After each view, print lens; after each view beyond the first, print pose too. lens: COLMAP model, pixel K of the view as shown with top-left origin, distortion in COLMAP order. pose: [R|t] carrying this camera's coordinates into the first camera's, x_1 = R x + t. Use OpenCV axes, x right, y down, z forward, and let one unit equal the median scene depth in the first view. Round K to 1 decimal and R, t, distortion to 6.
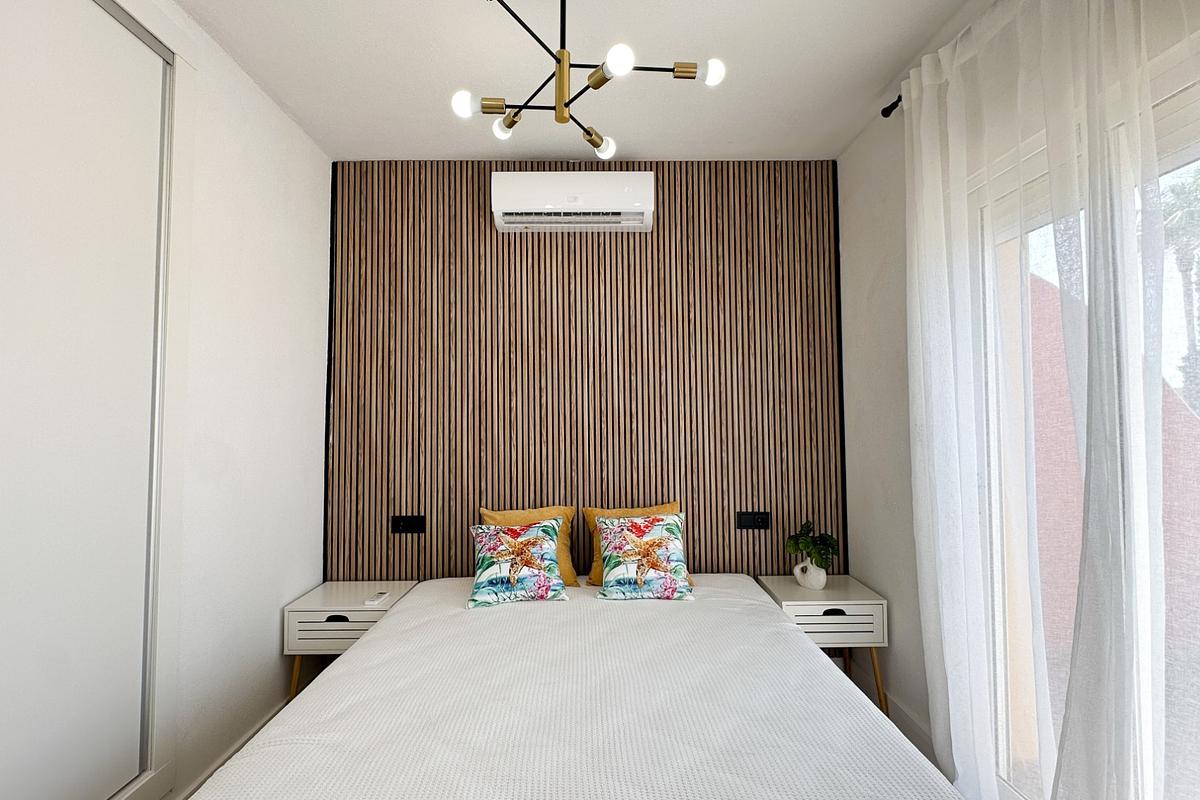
lens RADIAL K [[566.1, 0, 600.9], [0, 566.1, 397.4], [0, 0, 1]] dist [-0.000145, -0.000872]
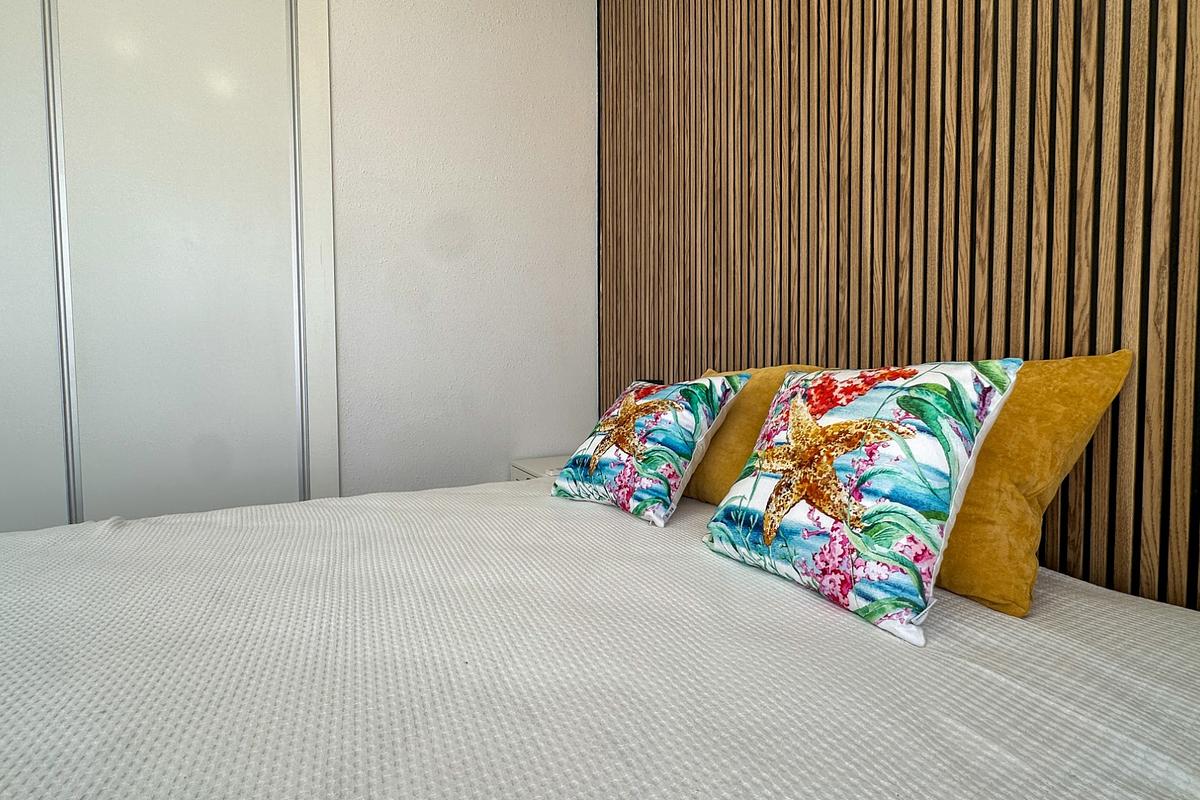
lens RADIAL K [[569.5, 0, 602.8], [0, 569.5, 395.8], [0, 0, 1]] dist [0.002158, -0.000386]
pose [[0.440560, 0.043460, -0.896670, 0.331001], [0.038817, 0.996971, 0.067393, 0.206721], [0.896883, -0.064497, 0.437539, 0.727282]]
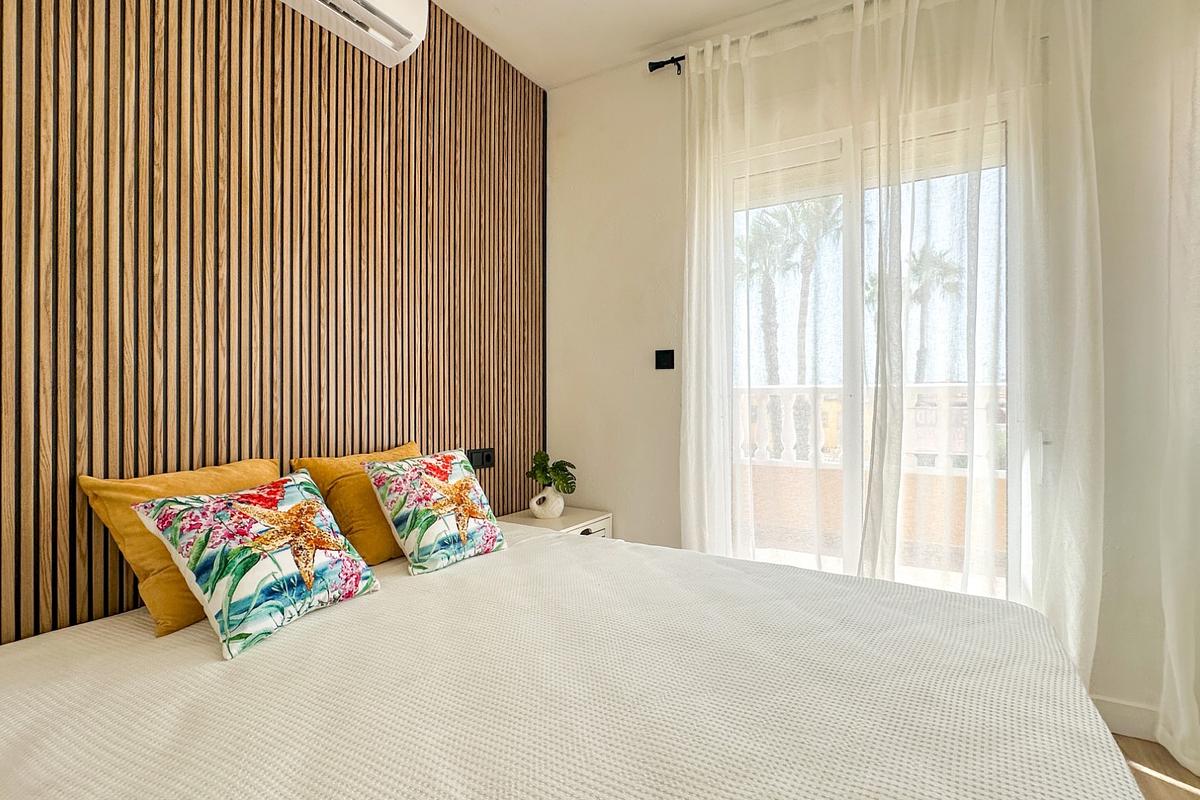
lens RADIAL K [[566.1, 0, 600.9], [0, 566.1, 397.4], [0, 0, 1]] dist [-0.000145, -0.000872]
pose [[0.516363, 0.014540, 0.856247, -0.452085], [-0.037889, 0.999265, 0.005881, 0.129377], [-0.855531, -0.035479, 0.516534, 0.460019]]
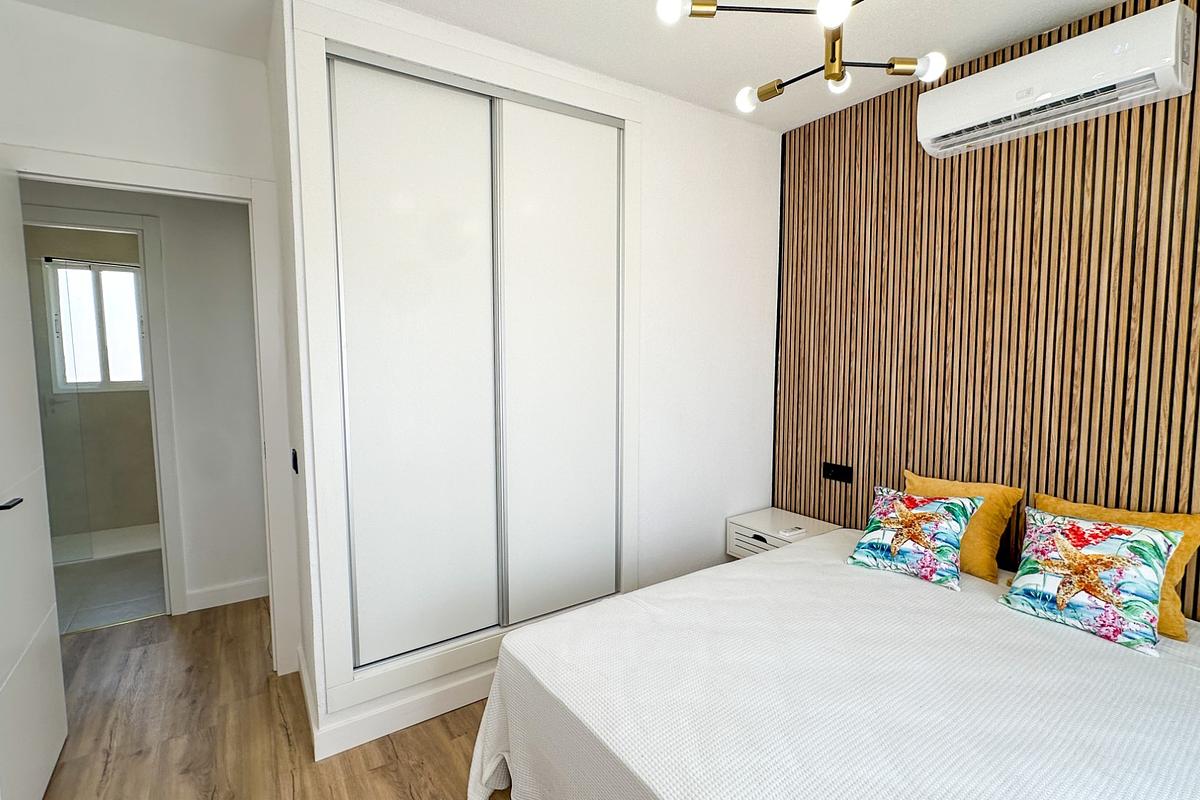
lens RADIAL K [[569.6, 0, 599.9], [0, 569.6, 396.5], [0, 0, 1]] dist [-0.000033, -0.000490]
pose [[0.546517, 0.073558, -0.834211, 0.338792], [0.033701, 0.993396, 0.109673, -0.054896], [0.836769, -0.088052, 0.540429, 0.081895]]
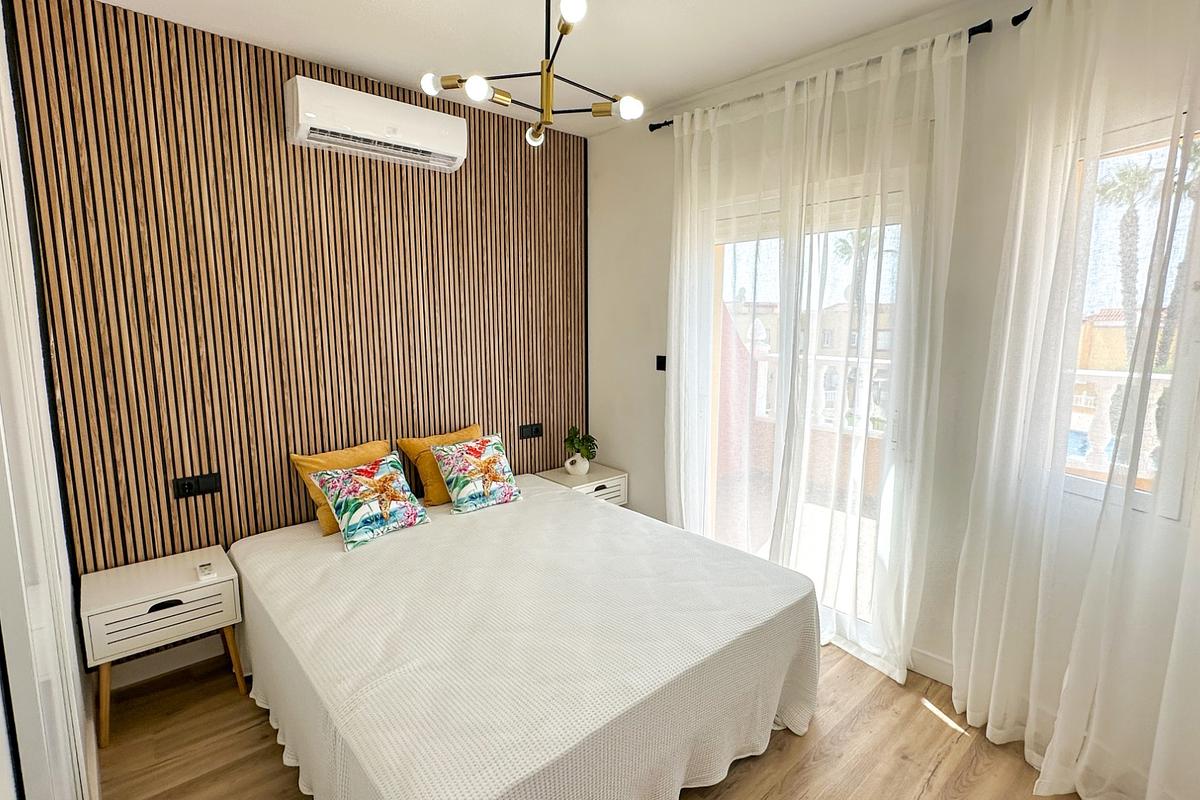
lens RADIAL K [[566.1, 0, 600.9], [0, 566.1, 397.4], [0, 0, 1]] dist [-0.000145, -0.000872]
pose [[0.750099, -0.084309, 0.655929, -0.502070], [-0.031171, 0.986231, 0.162411, -0.075475], [-0.660590, -0.142271, 0.737143, -0.015481]]
